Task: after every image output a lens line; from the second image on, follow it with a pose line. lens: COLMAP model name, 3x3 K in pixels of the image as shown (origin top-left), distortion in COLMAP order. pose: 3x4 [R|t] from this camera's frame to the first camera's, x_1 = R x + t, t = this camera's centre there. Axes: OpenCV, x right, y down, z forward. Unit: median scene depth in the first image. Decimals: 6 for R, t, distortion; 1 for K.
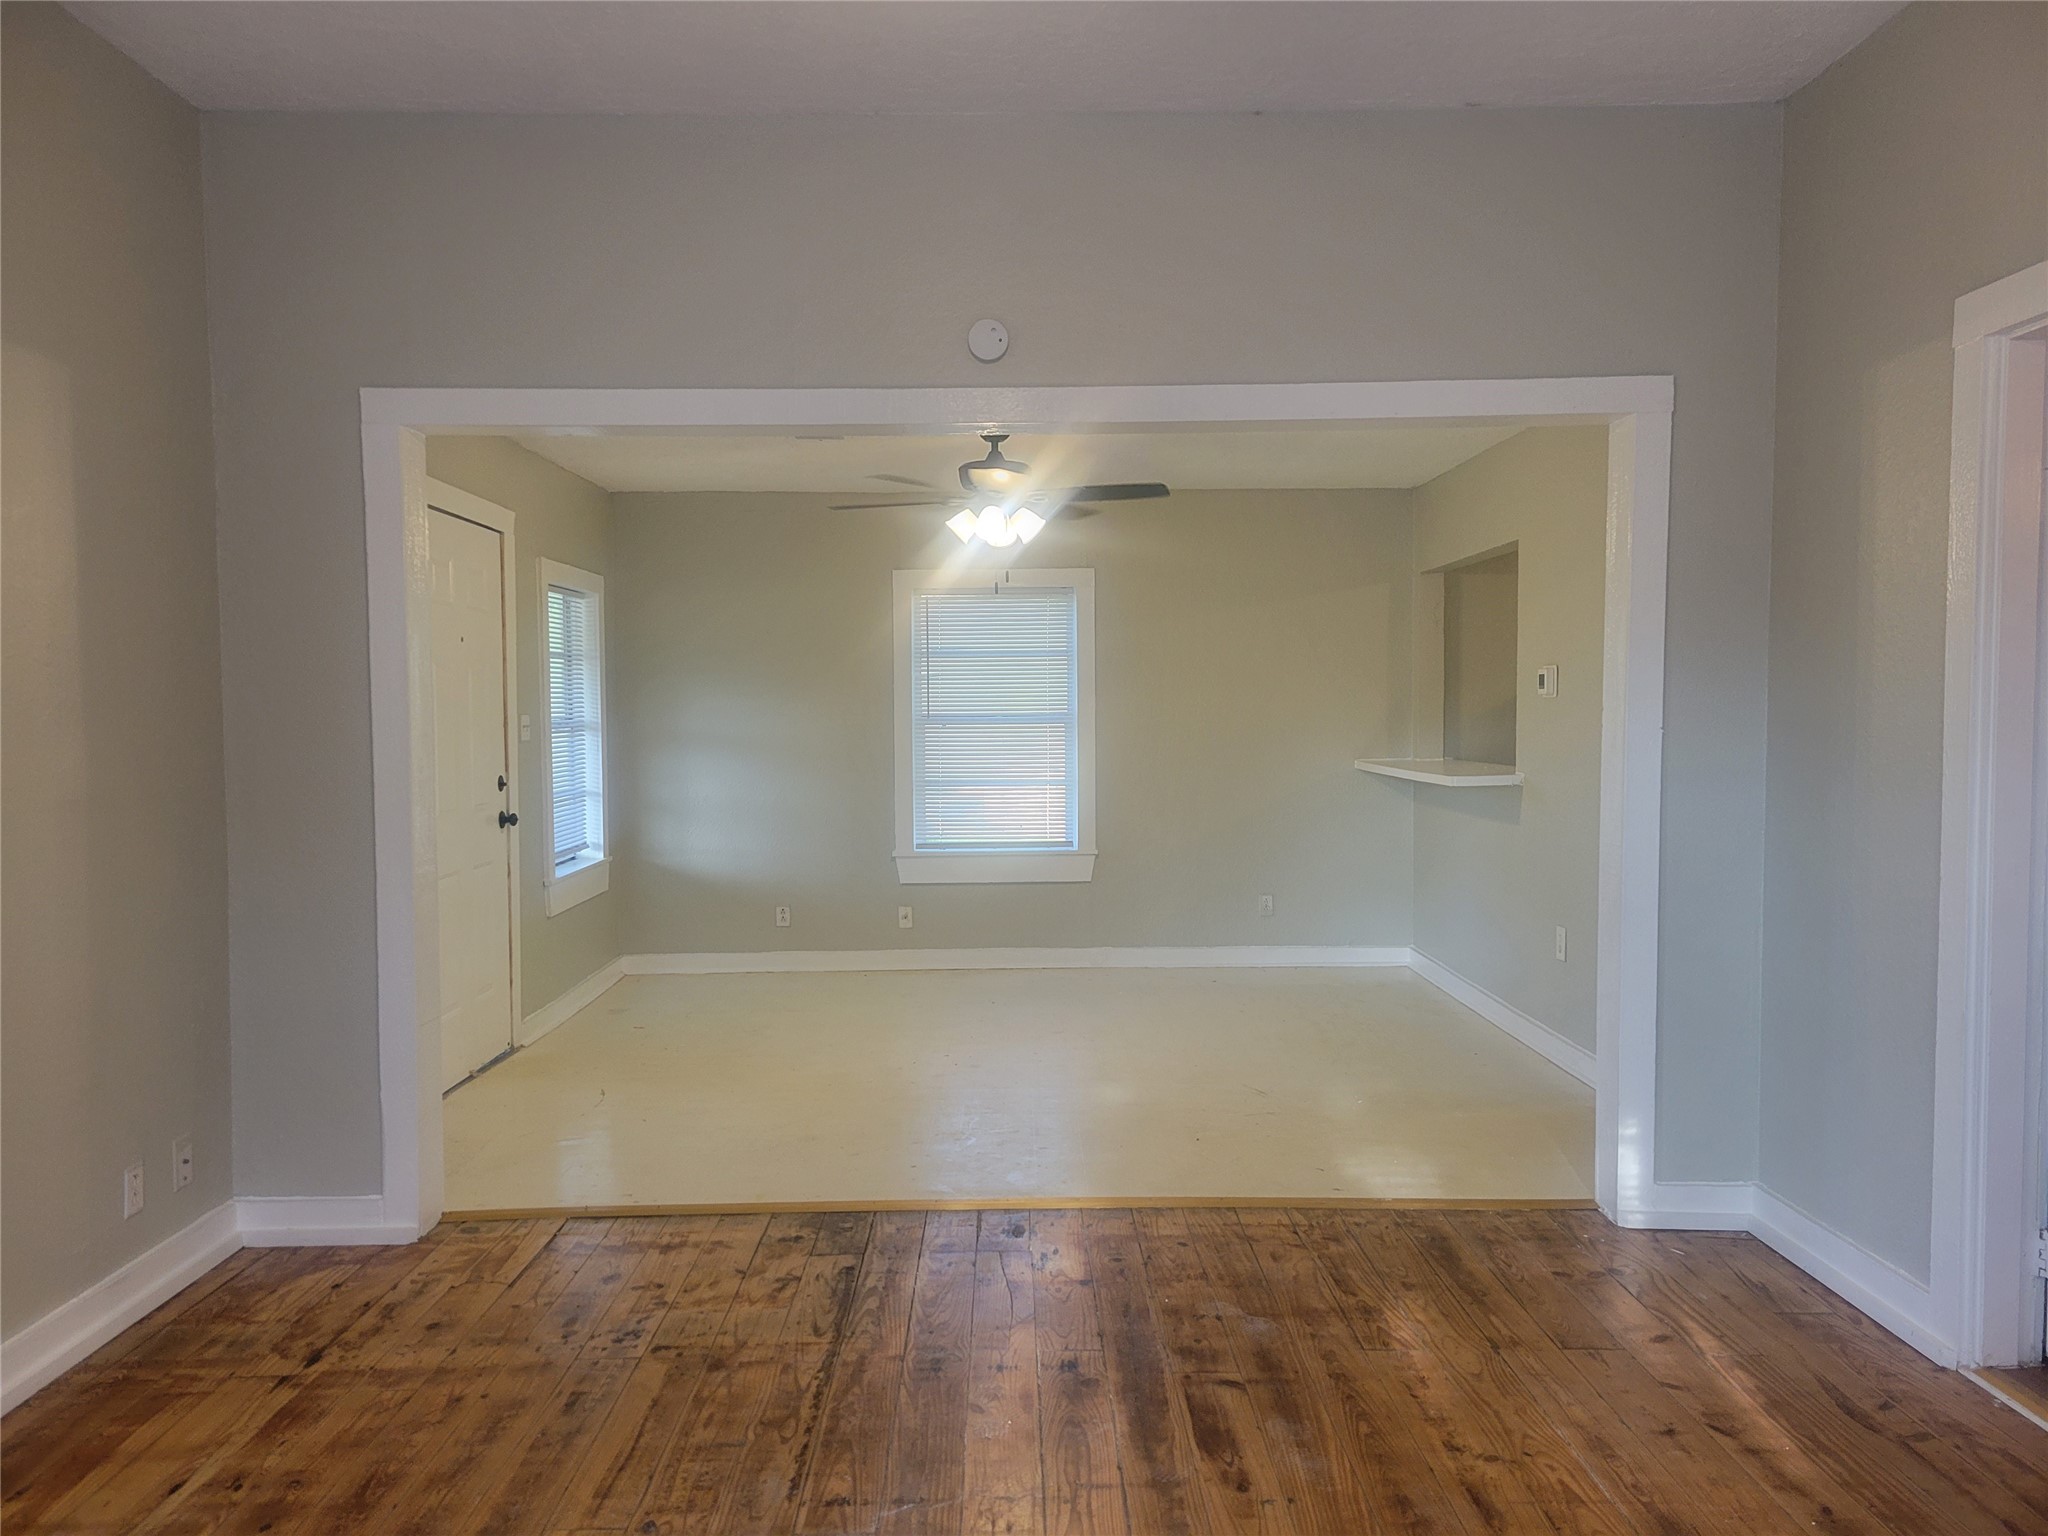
lens RADIAL K [[1540.6, 0, 1024.0], [0, 1540.6, 768.0], [0, 0, 1]] dist [-0.002122, -0.002861]
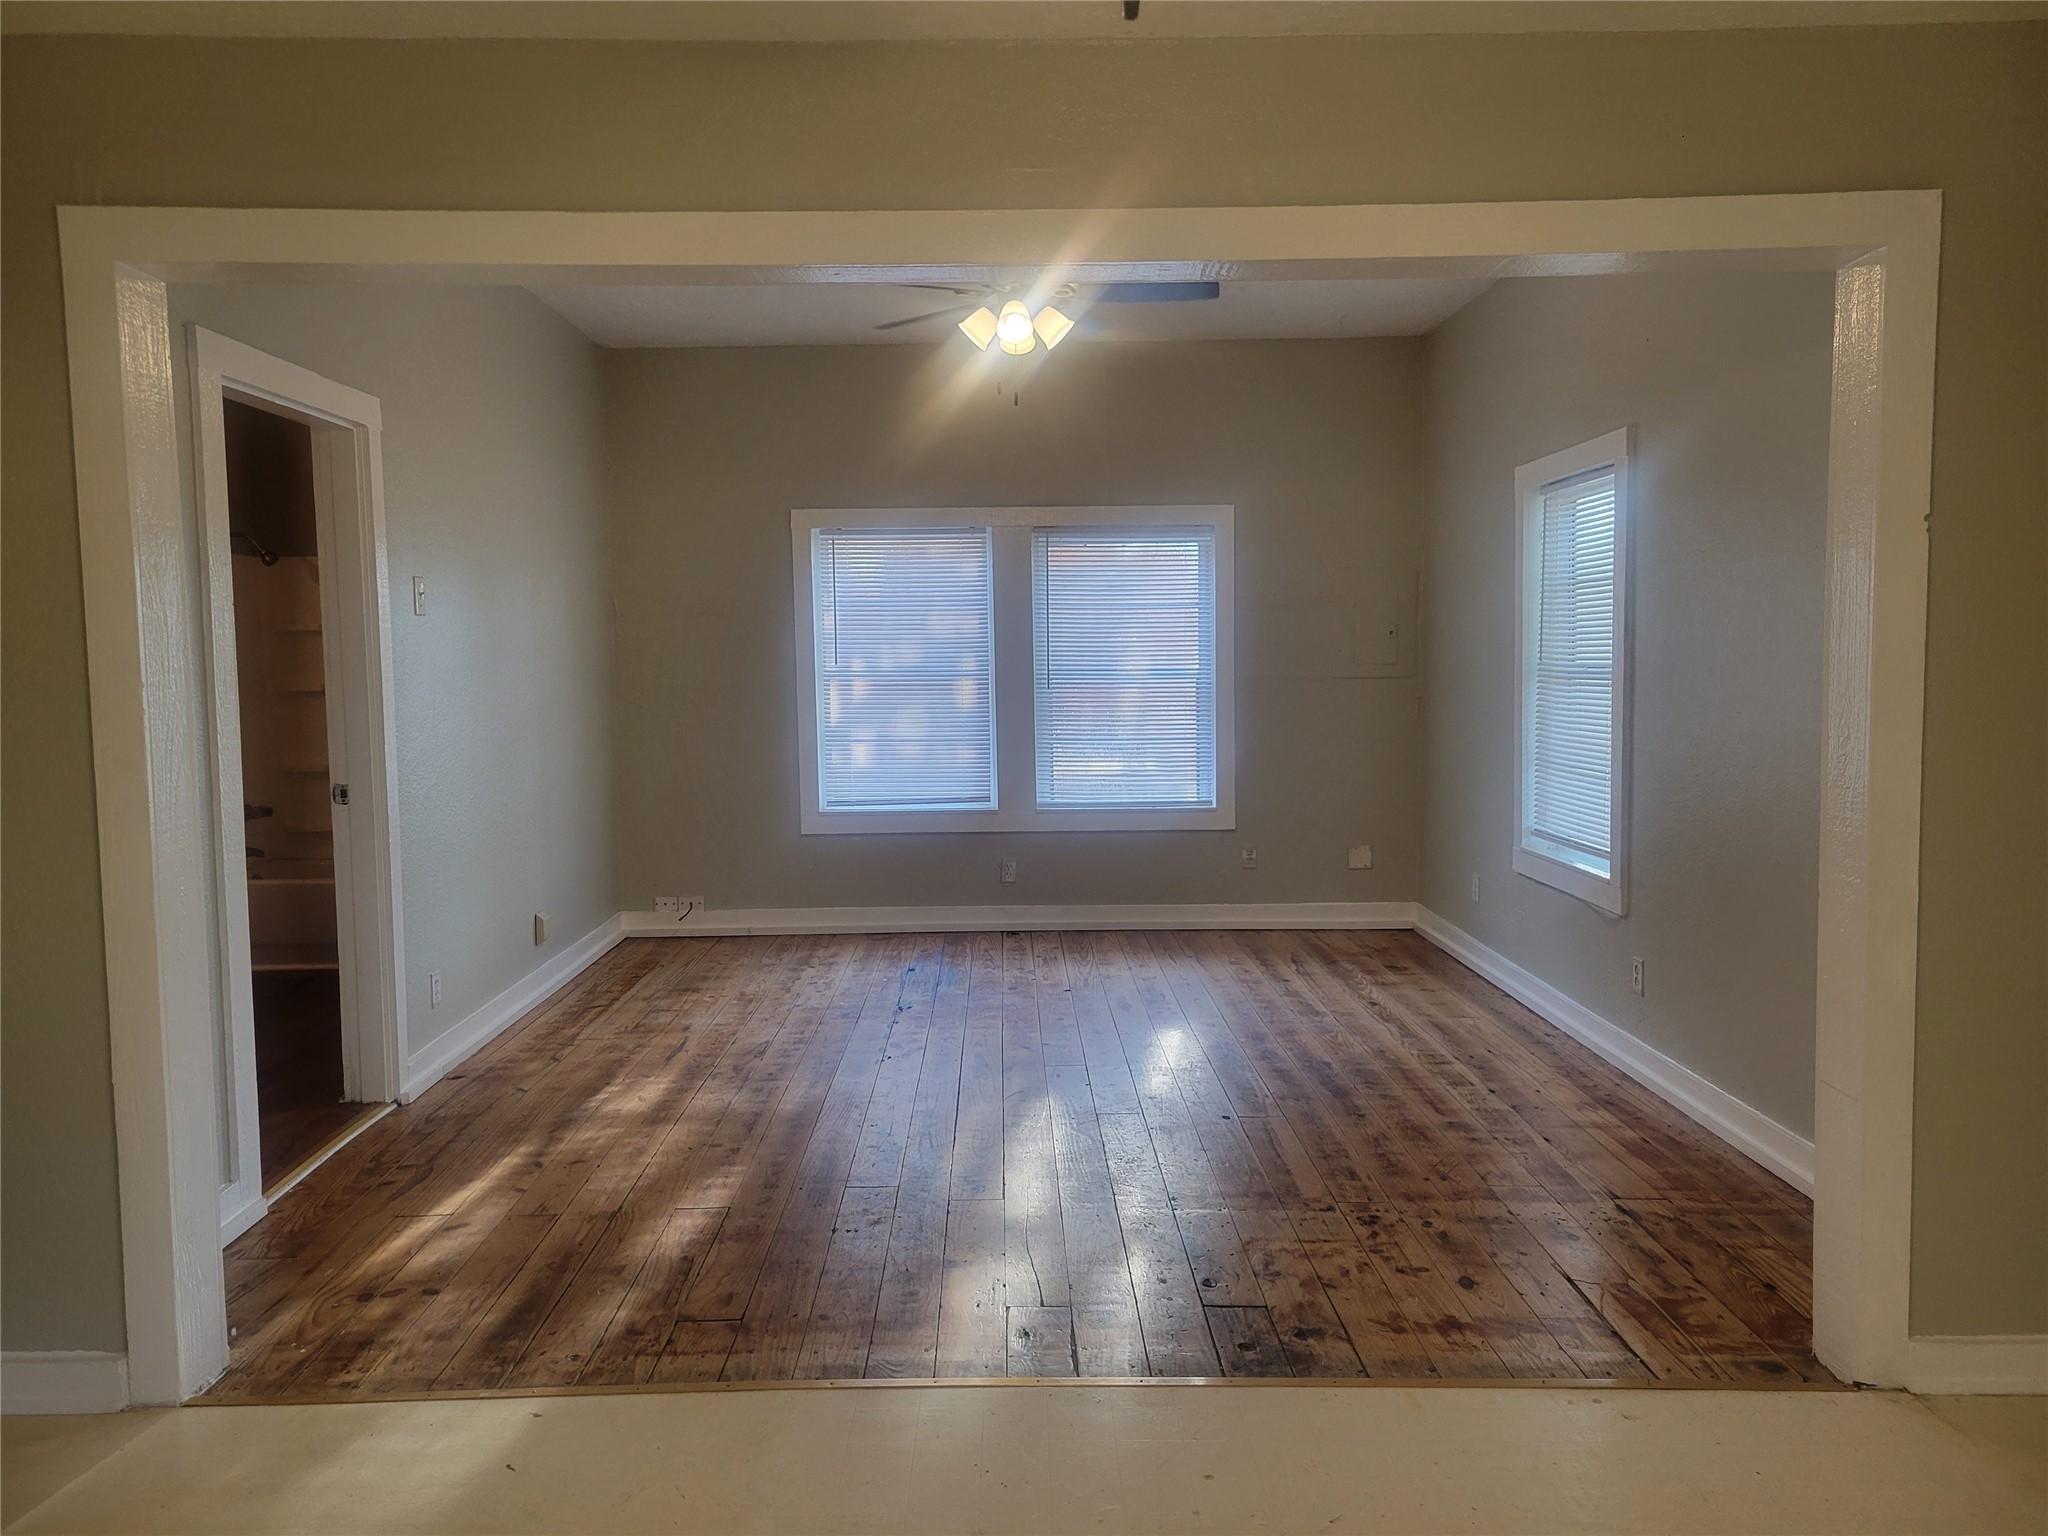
lens RADIAL K [[1540.6, 0, 1024.0], [0, 1540.6, 768.0], [0, 0, 1]] dist [-0.002122, -0.002861]
pose [[-0.999812, 0.018878, -0.004441, -0.007602], [0.018203, 0.992507, 0.120825, -0.092153], [0.006688, 0.120722, -0.992664, 1.996468]]
